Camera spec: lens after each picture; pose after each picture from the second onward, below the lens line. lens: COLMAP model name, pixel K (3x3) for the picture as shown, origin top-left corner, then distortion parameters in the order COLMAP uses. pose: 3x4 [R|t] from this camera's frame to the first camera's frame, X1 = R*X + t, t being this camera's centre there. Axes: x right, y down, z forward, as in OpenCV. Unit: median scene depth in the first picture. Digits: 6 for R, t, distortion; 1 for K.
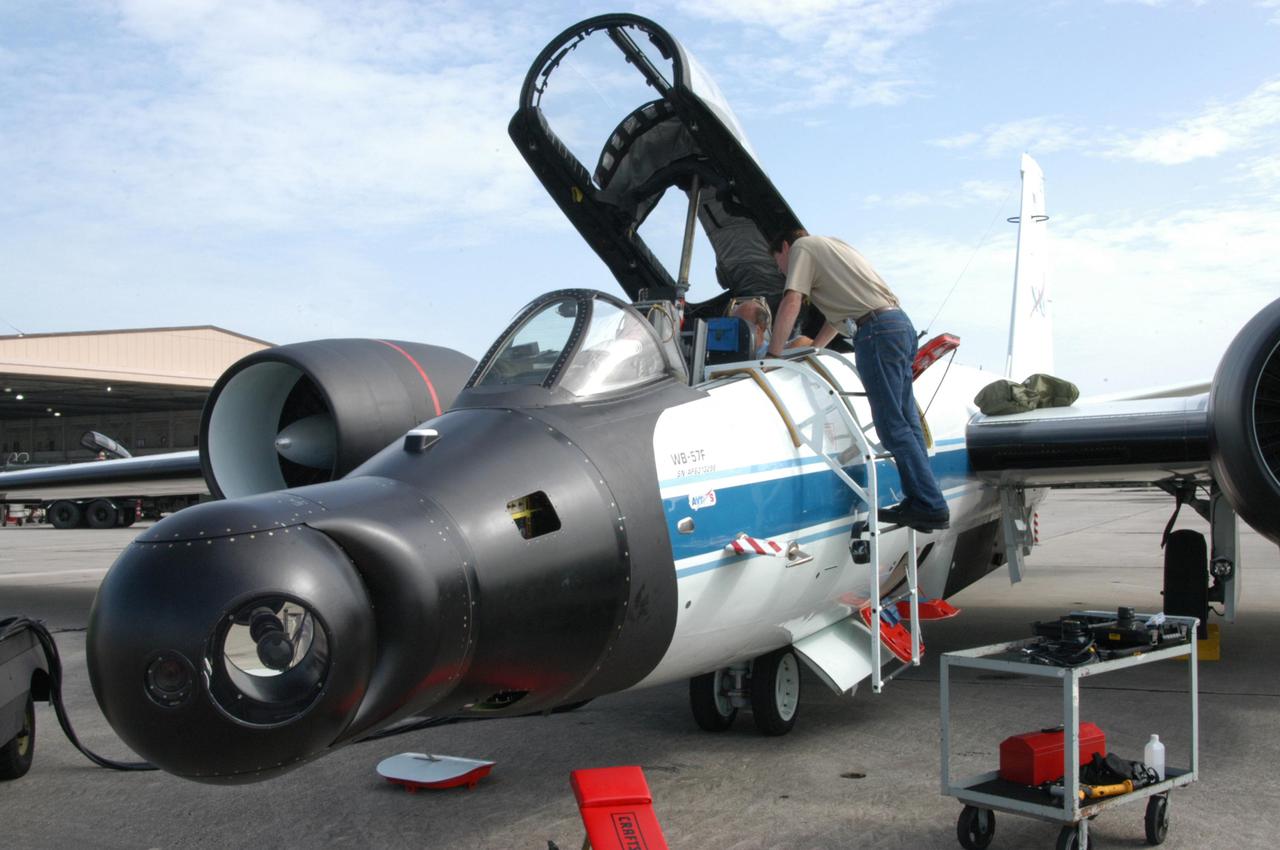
lens RADIAL K [[1342.0, 0, 640.0], [0, 1342.0, 425.0], [0, 0, 1]] dist [-0.142232, 0.090620]
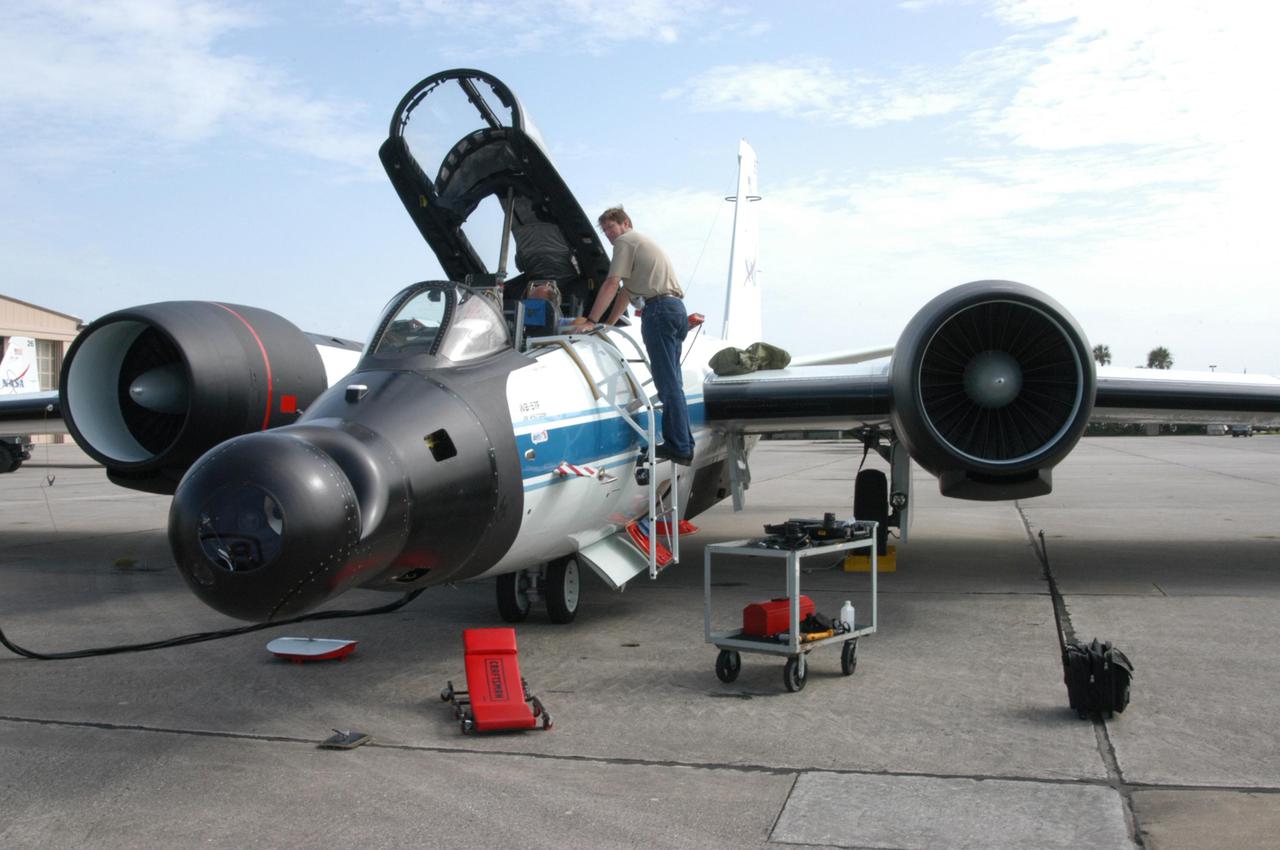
lens RADIAL K [[1342.0, 0, 640.0], [0, 1342.0, 425.0], [0, 0, 1]] dist [-0.142232, 0.090620]
pose [[0.975756, 0.007888, 0.218719, -0.131044], [-0.016080, 0.999233, 0.035700, -0.006989], [-0.218270, -0.038352, 0.975134, -0.323091]]
